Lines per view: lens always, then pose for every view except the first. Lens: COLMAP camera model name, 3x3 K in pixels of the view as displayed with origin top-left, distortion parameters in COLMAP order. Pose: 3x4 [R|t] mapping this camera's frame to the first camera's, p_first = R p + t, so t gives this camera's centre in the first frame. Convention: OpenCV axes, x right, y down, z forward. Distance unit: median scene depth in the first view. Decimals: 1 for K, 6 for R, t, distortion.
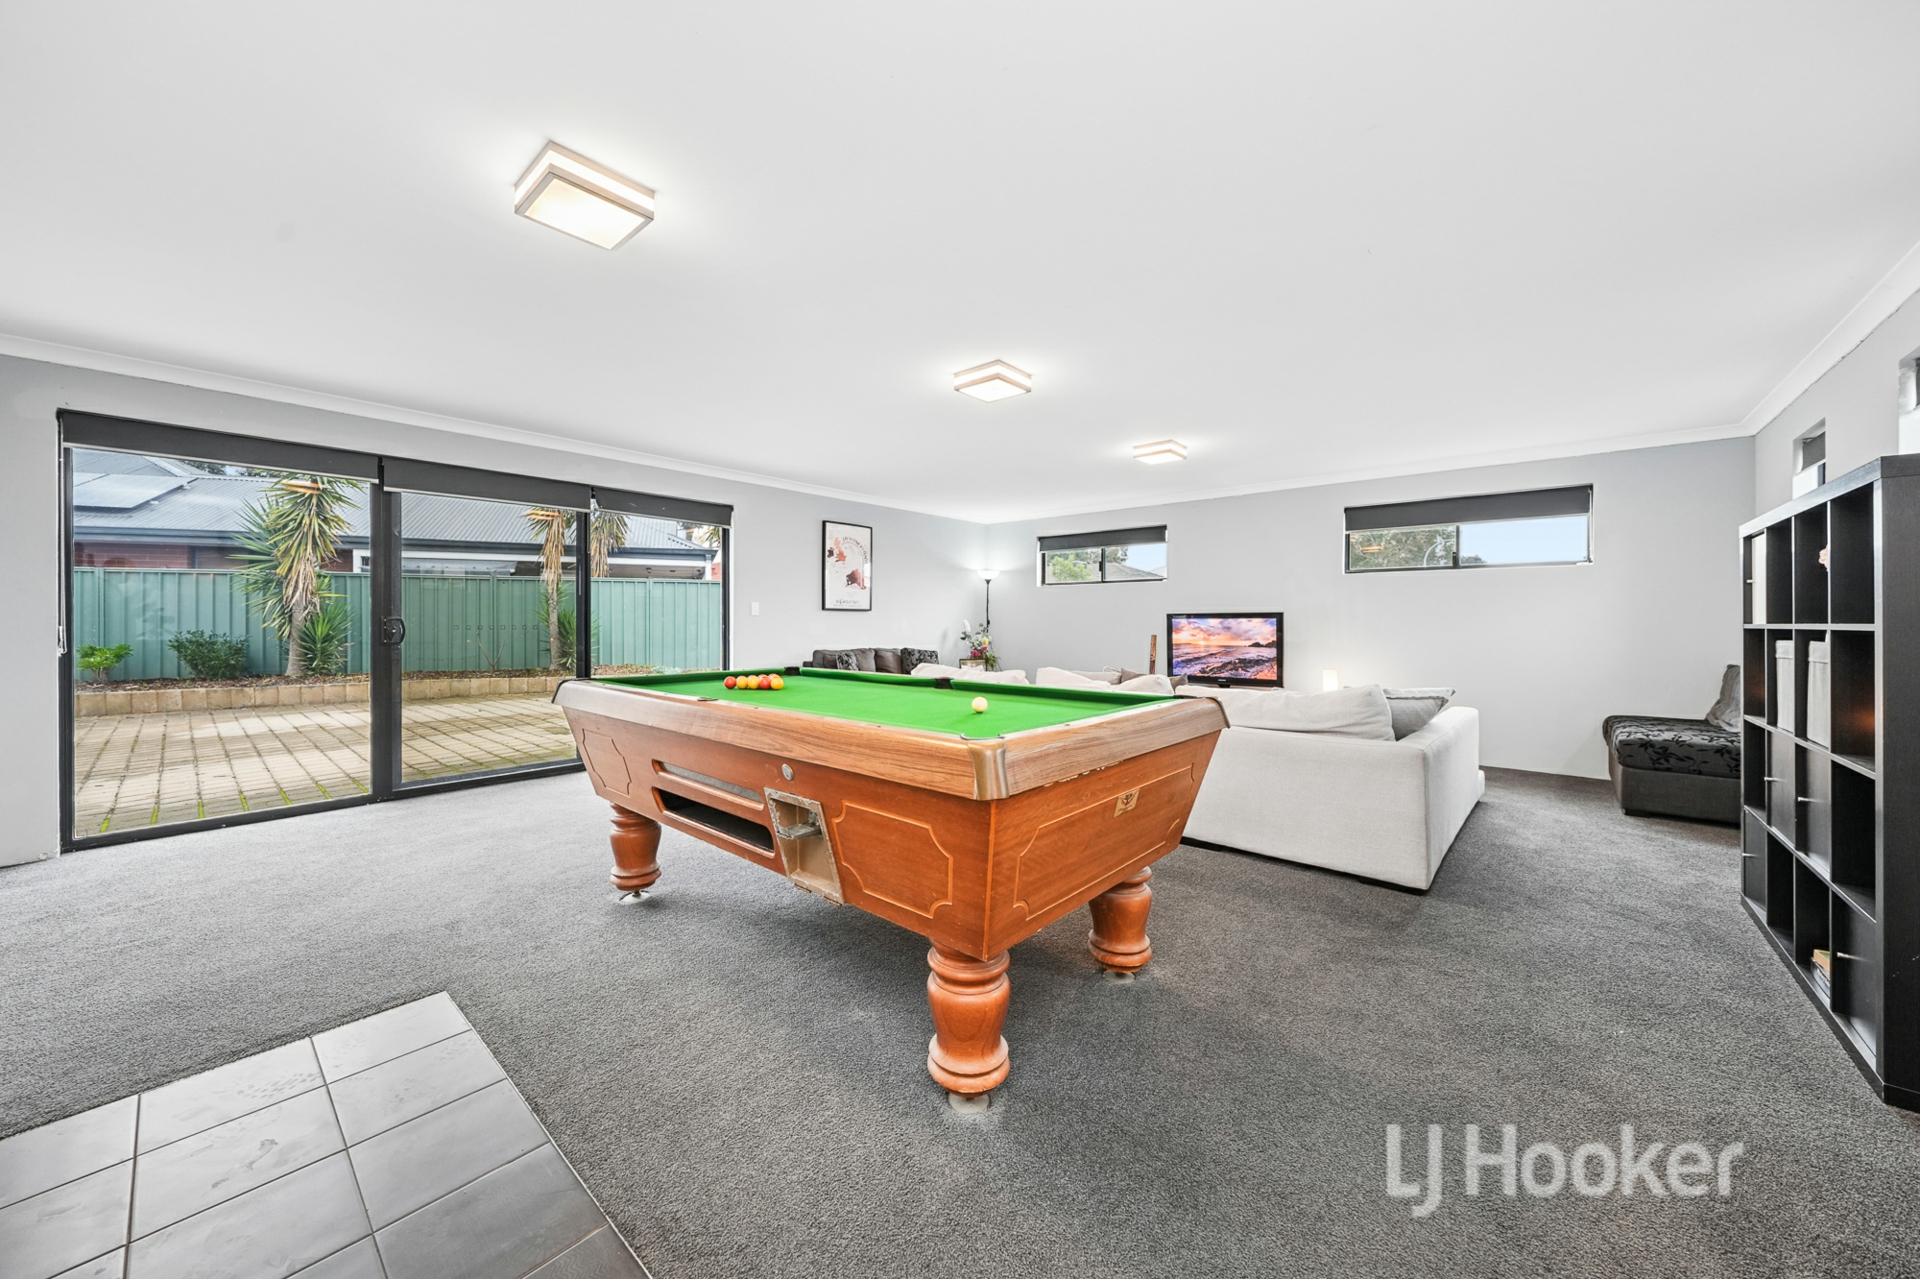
lens RADIAL K [[681.8, 0, 961.6], [0, 681.8, 624.6], [0, 0, 1]] dist [-0.000370, 0.000006]
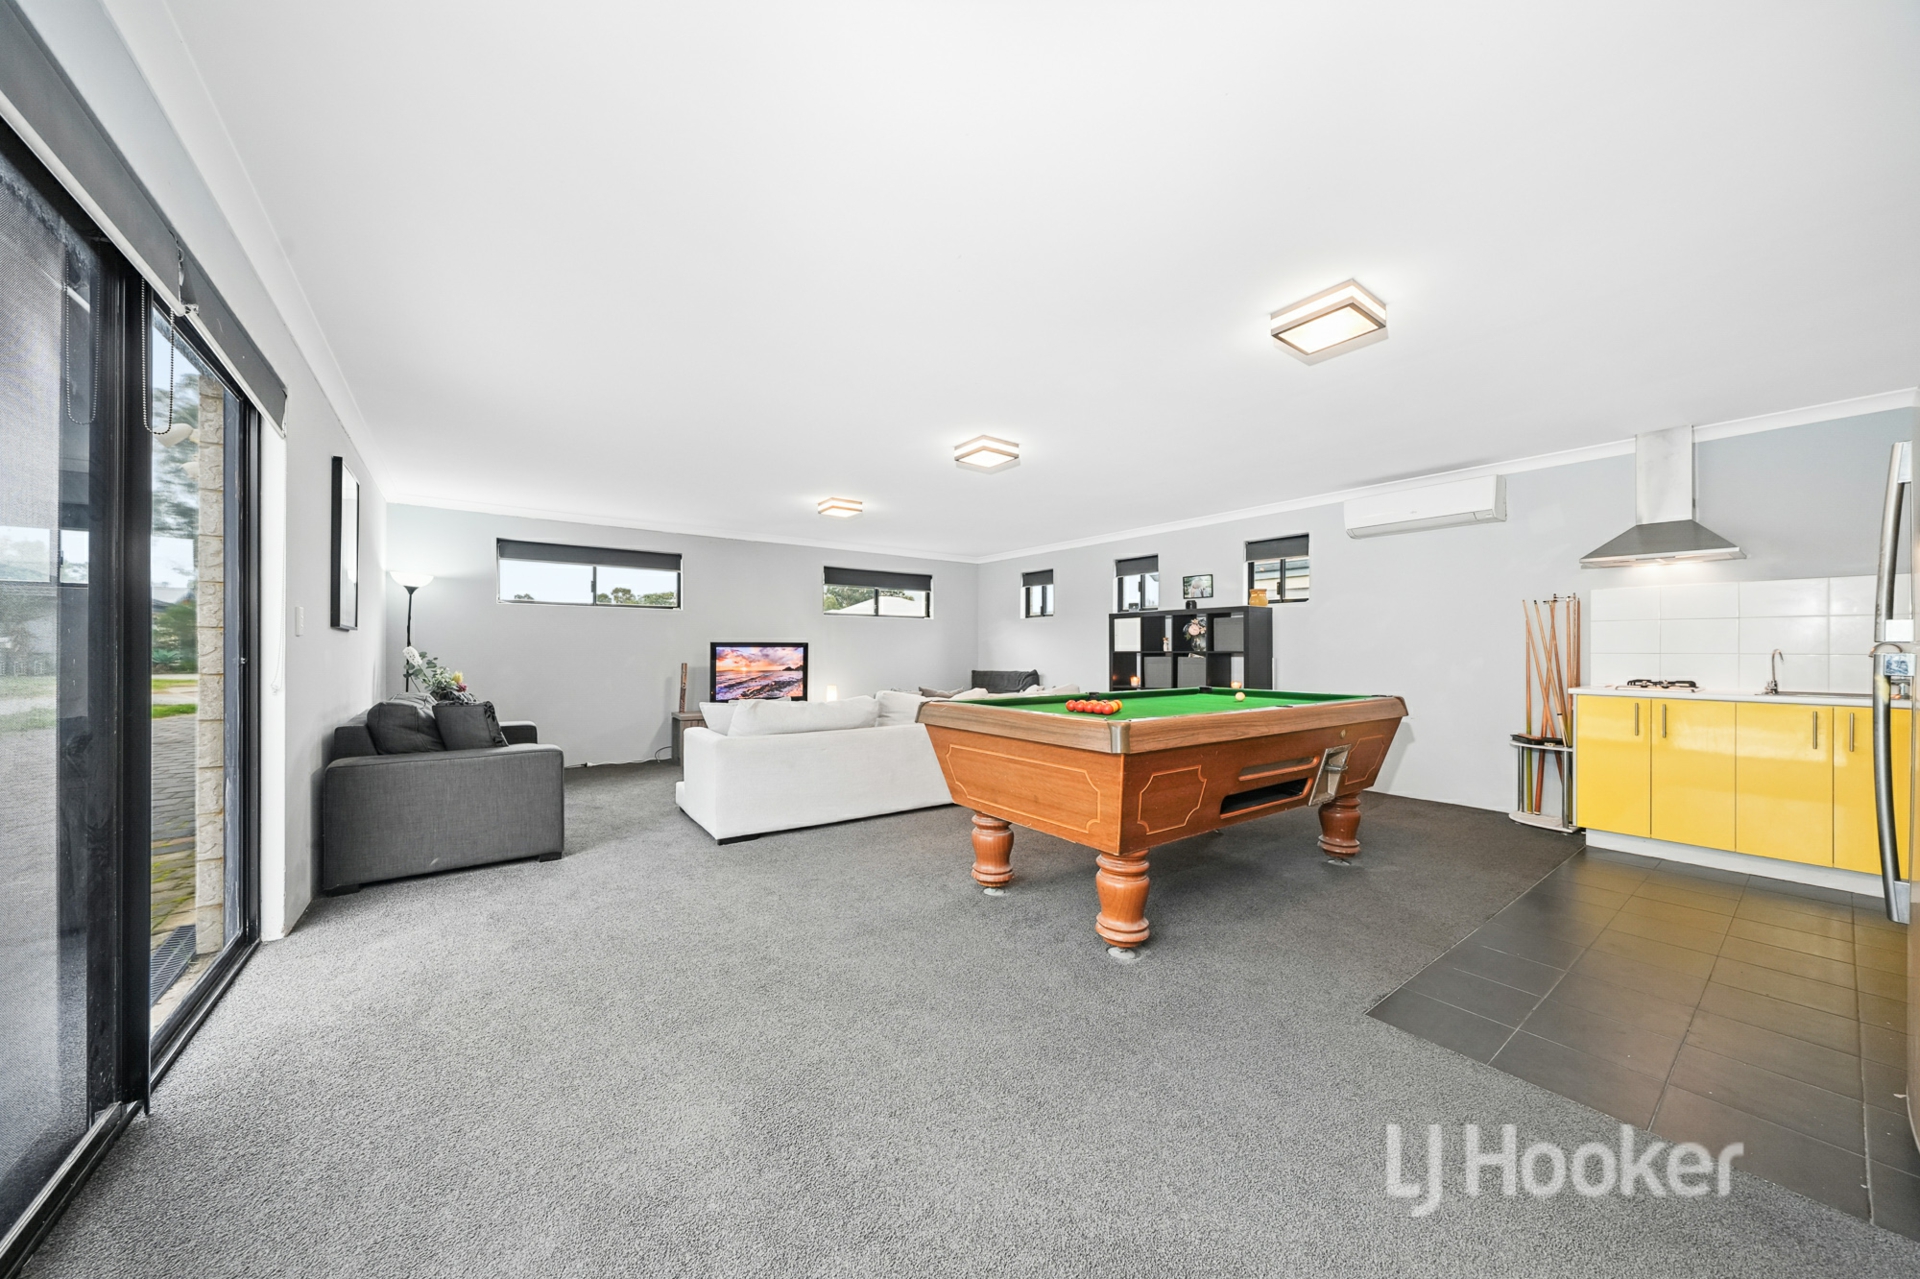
lens RADIAL K [[653.0, 0, 965.7], [0, 653.0, 639.8], [0, 0, 1]] dist [-0.001048, -0.000488]
pose [[0.218932, 0.016535, 0.975600, -0.632072], [0.000566, 0.999854, -0.017073, -0.002570], [-0.975740, 0.004290, 0.218891, 0.421174]]
